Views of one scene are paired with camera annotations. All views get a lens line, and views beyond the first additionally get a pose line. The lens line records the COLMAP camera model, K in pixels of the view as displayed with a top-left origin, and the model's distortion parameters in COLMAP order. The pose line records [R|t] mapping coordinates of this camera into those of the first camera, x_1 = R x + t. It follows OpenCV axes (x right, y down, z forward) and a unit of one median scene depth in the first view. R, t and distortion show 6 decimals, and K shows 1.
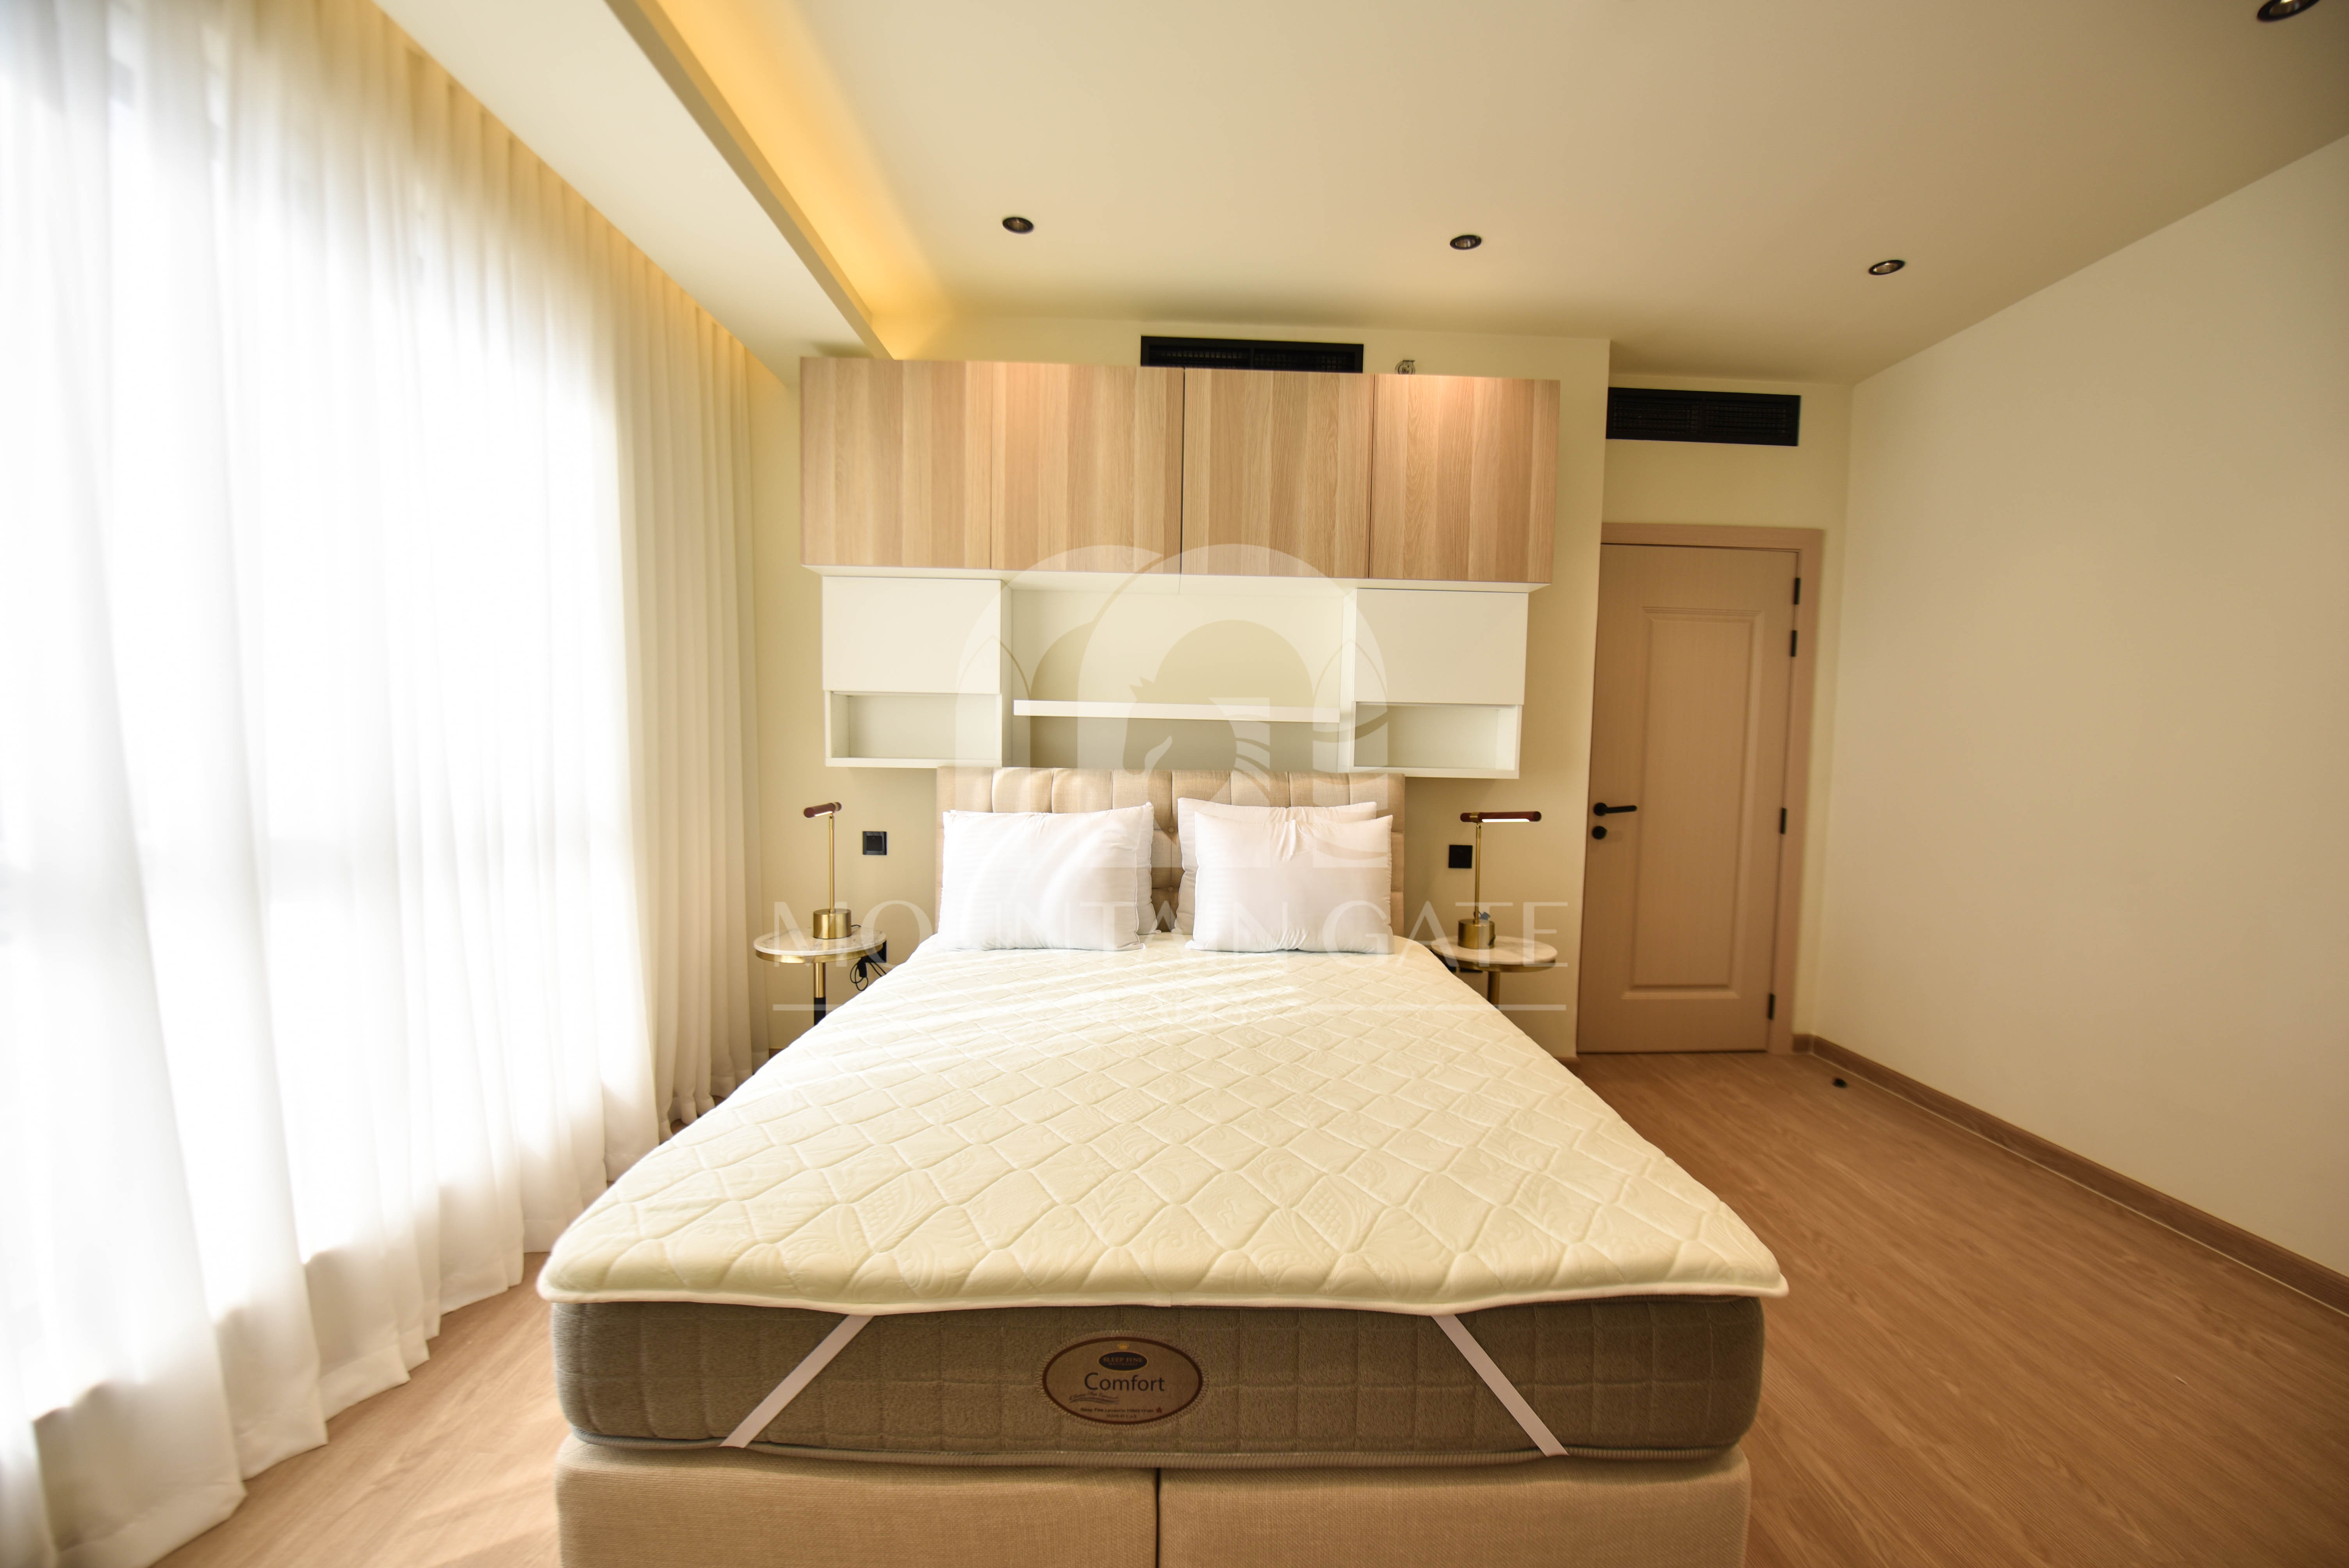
lens RADIAL K [[924.8, 0, 1188.2], [0, 924.8, 806.2], [0, 0, 1]] dist [-0.021254, -0.000668]
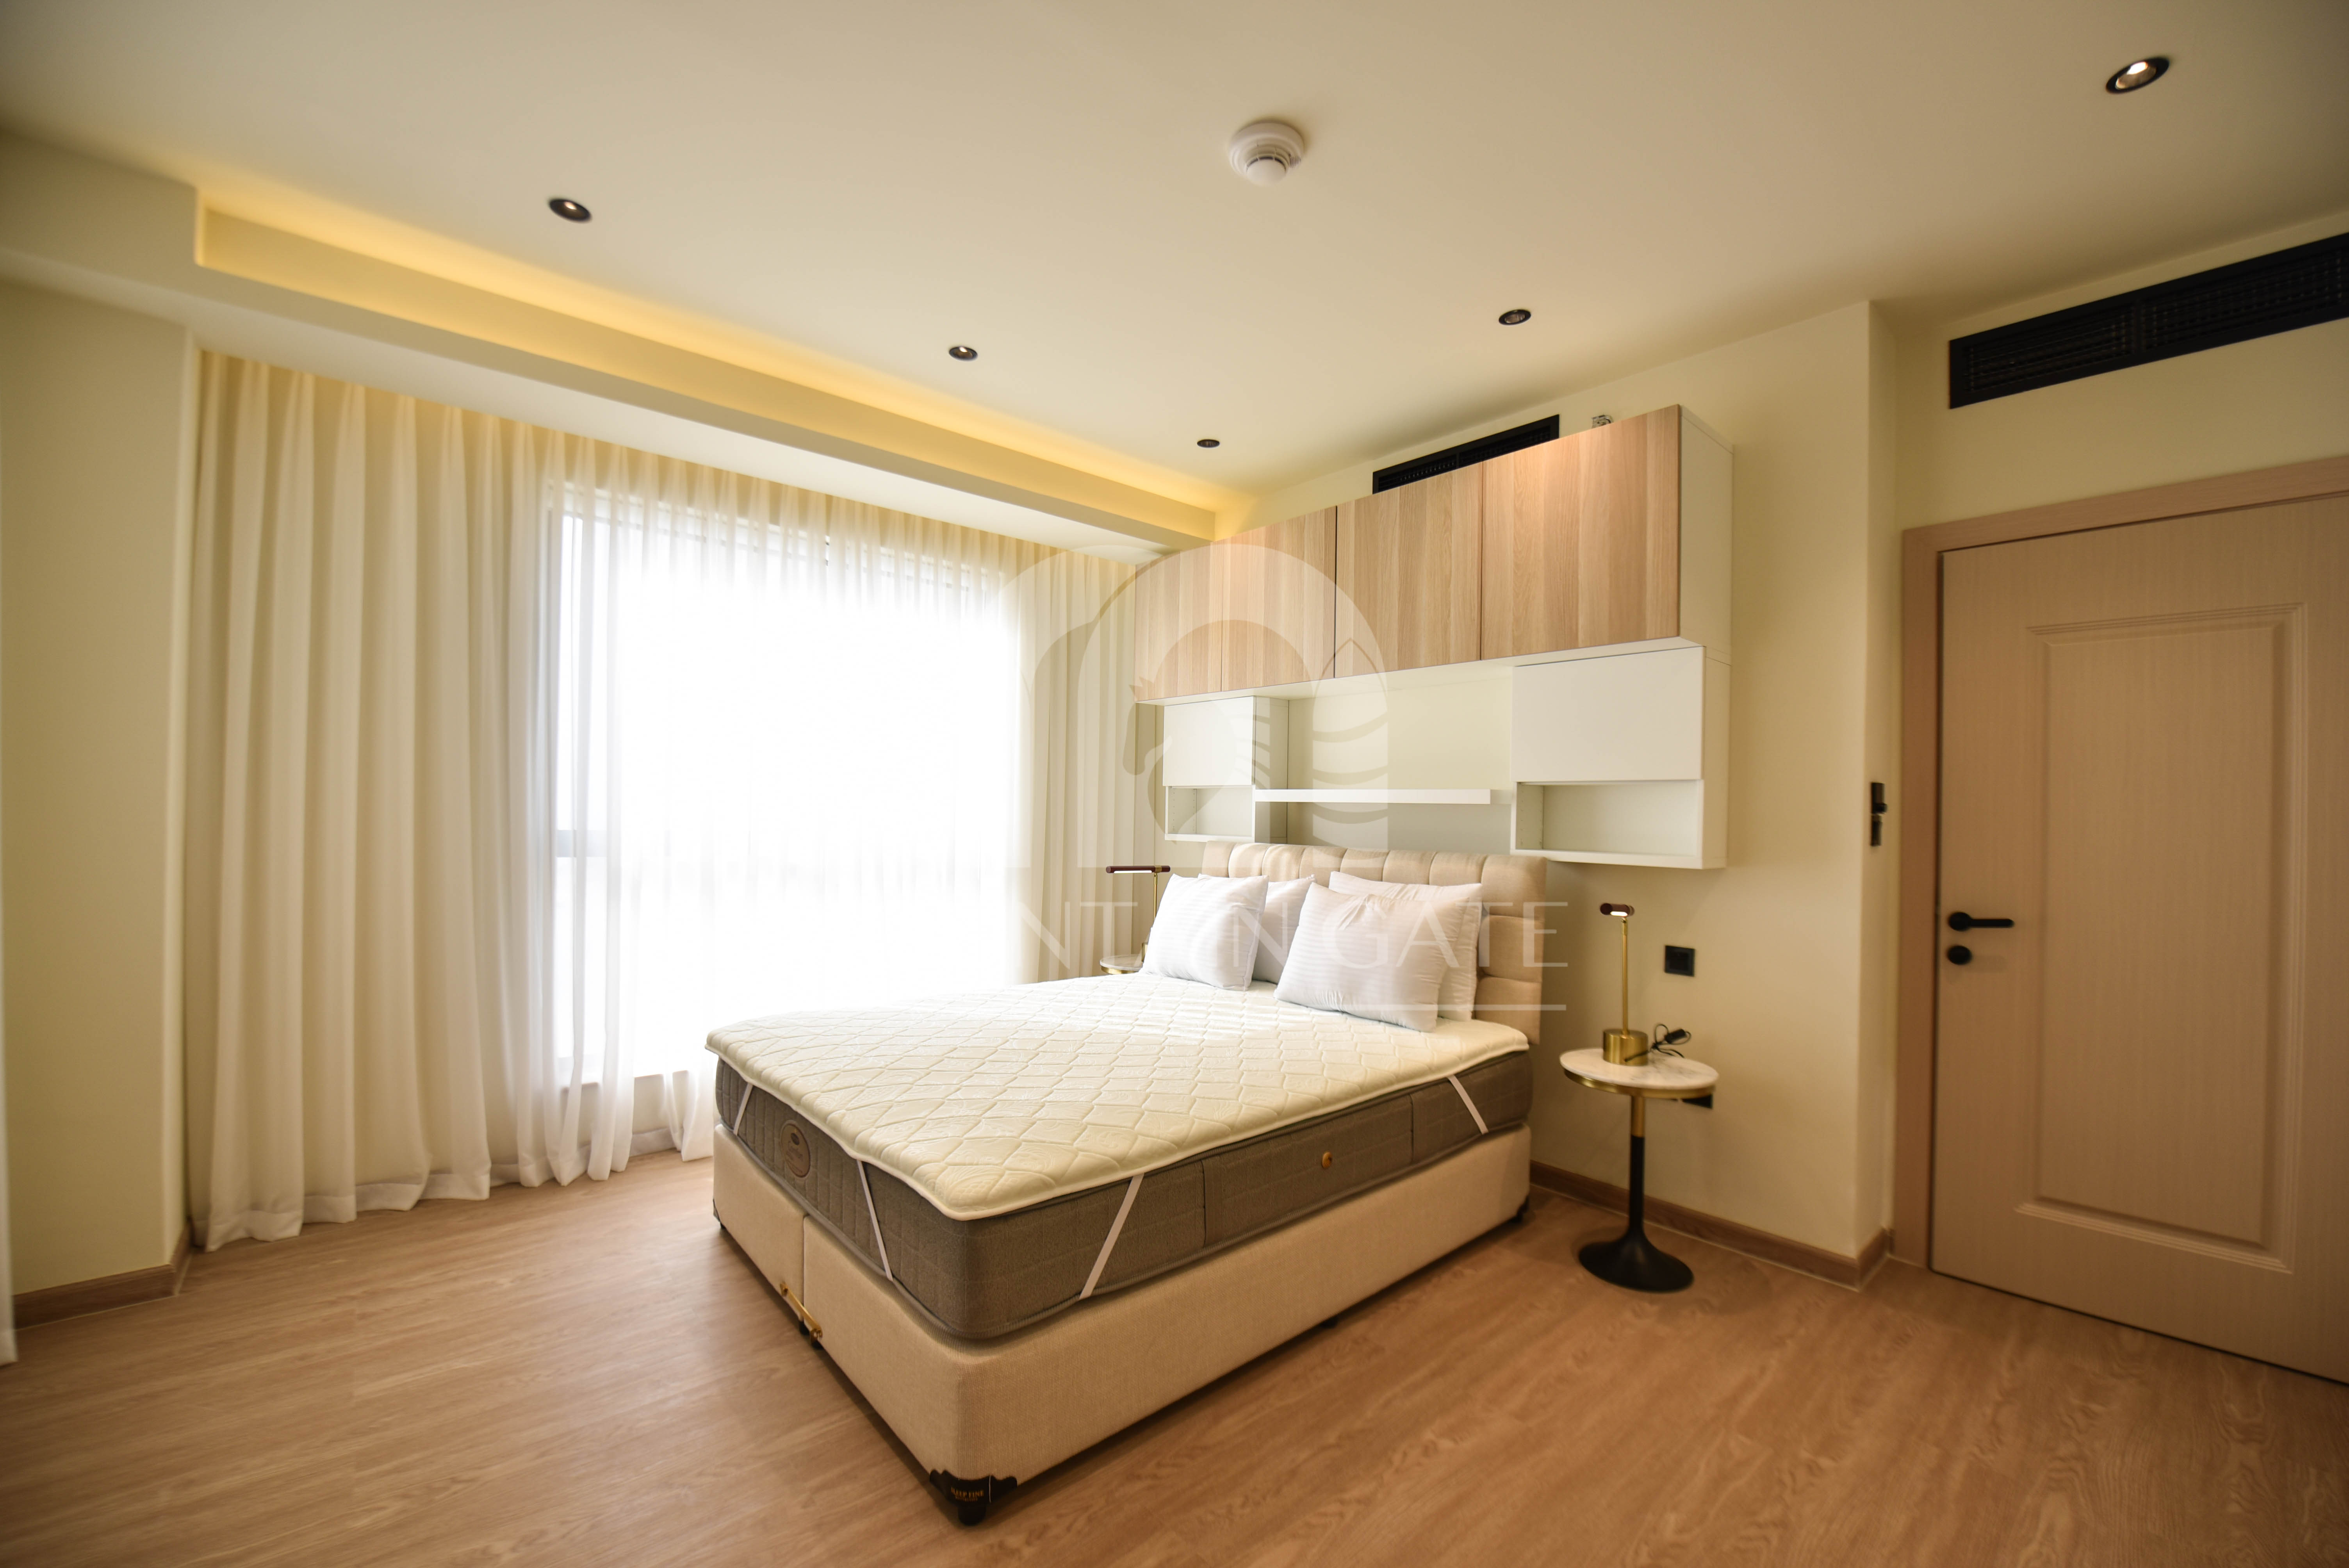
lens RADIAL K [[924.8, 0, 1188.2], [0, 924.8, 806.2], [0, 0, 1]] dist [-0.021254, -0.000668]
pose [[0.647517, -0.011318, -0.761967, 0.703482], [-0.058622, 0.996187, -0.064614, -0.005640], [0.759793, 0.086507, 0.644384, 0.121017]]
